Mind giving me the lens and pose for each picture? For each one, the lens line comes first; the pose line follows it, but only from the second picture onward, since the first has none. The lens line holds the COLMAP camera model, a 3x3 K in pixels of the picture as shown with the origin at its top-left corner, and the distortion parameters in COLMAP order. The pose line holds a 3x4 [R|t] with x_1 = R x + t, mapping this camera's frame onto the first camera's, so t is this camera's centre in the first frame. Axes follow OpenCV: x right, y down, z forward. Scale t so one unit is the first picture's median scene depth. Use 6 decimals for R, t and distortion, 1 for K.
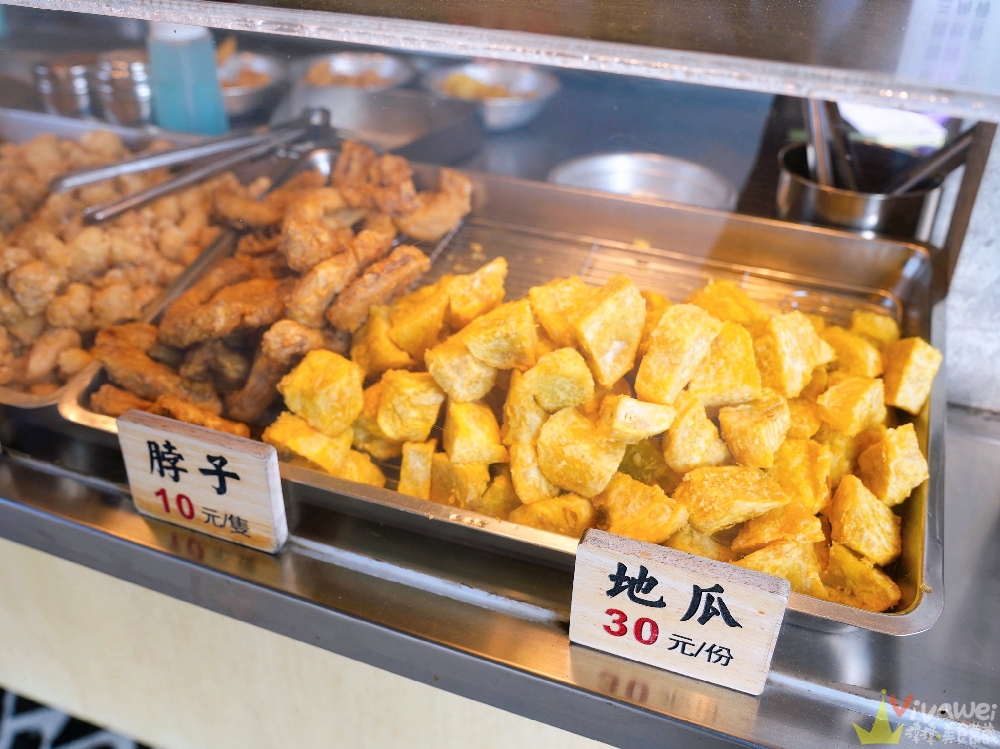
lens RADIAL K [[924.4, 0, 500.0], [0, 924.4, 374.5], [0, 0, 1]] dist [-0.038835, 0.002999]
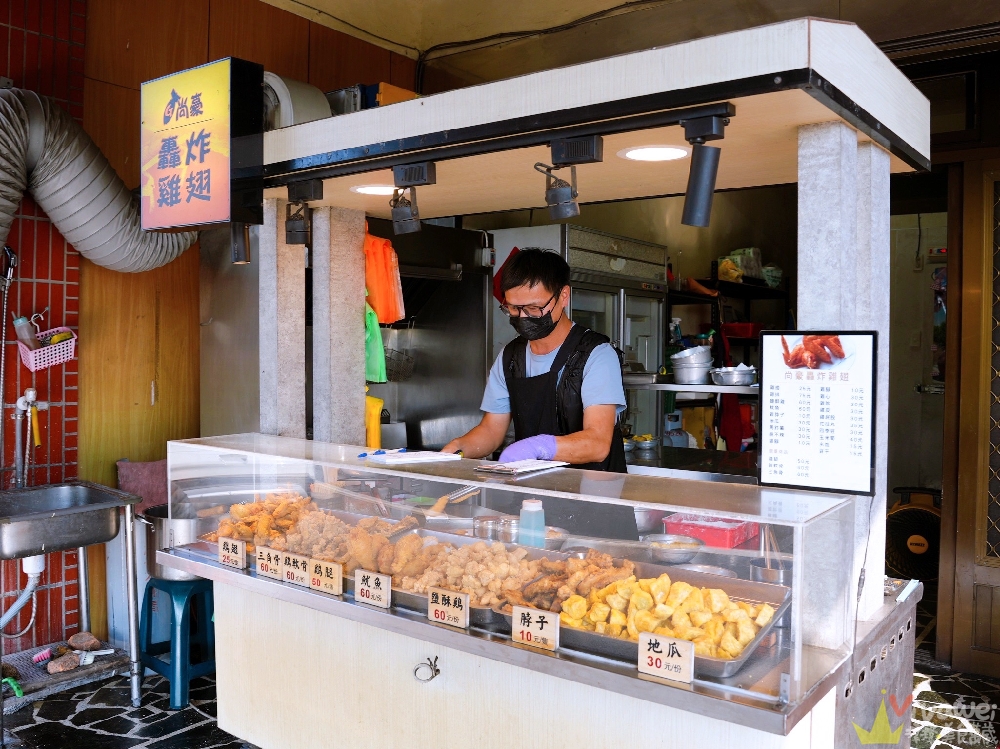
lens RADIAL K [[893.8, 0, 500.0], [0, 893.8, 374.5], [0, 0, 1]] dist [-0.004122, -0.001660]
pose [[0.959420, -0.003379, -0.281961, 0.466875], [-0.145323, 0.850985, -0.504683, 0.987290], [0.241650, 0.525179, 0.815961, -2.147284]]
